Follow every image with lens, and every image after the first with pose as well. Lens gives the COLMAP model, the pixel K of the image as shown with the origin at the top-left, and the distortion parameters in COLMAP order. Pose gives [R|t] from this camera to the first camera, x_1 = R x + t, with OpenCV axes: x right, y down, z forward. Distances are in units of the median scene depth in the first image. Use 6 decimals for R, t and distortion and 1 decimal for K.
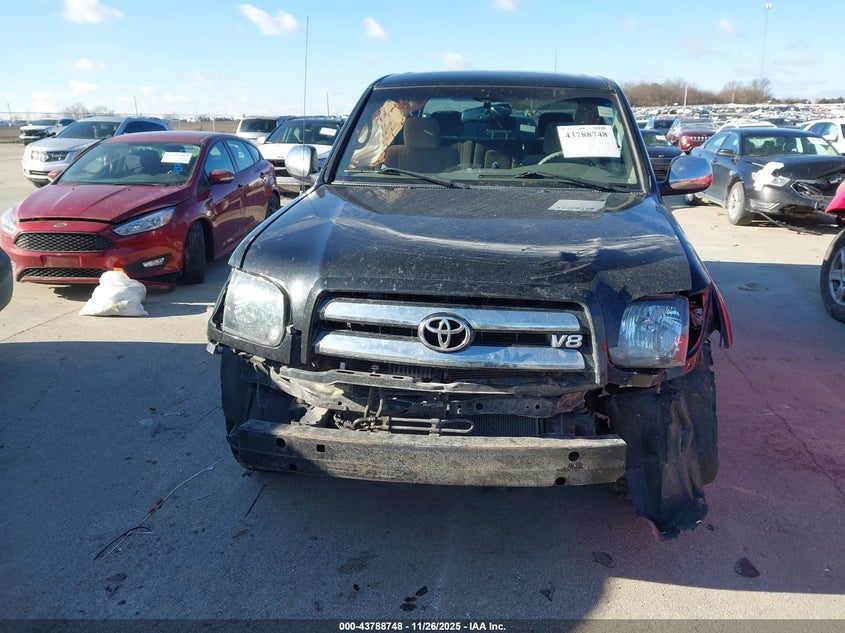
lens RADIAL K [[662.4, 0, 422.5], [0, 662.4, 316.5], [0, 0, 1]] dist [0.057909, -0.065330]
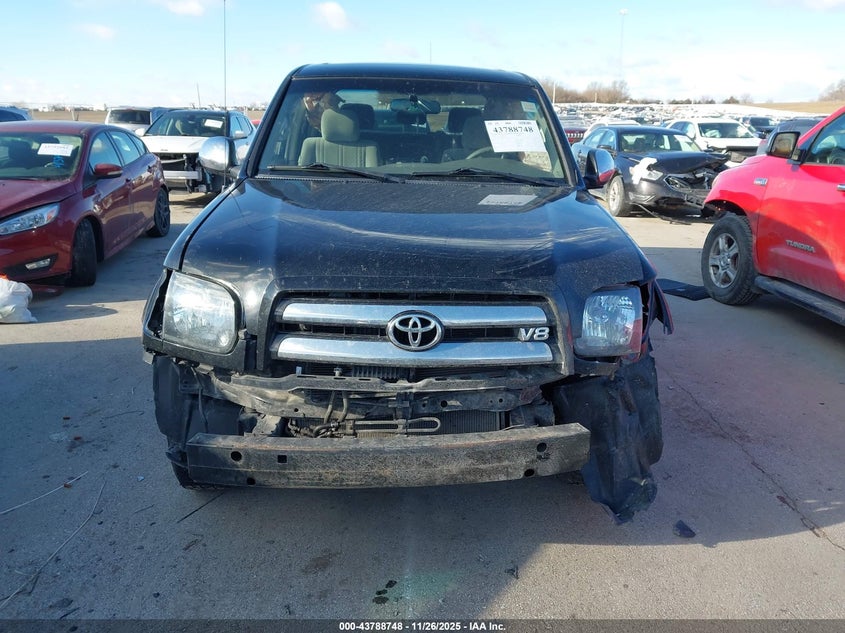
lens RADIAL K [[662.4, 0, 422.5], [0, 662.4, 316.5], [0, 0, 1]] dist [0.057909, -0.065330]
pose [[0.983929, -0.038628, 0.174331, -0.105376], [0.037284, 0.999244, 0.010976, -0.005933], [-0.174623, -0.004300, 0.984626, 0.034285]]
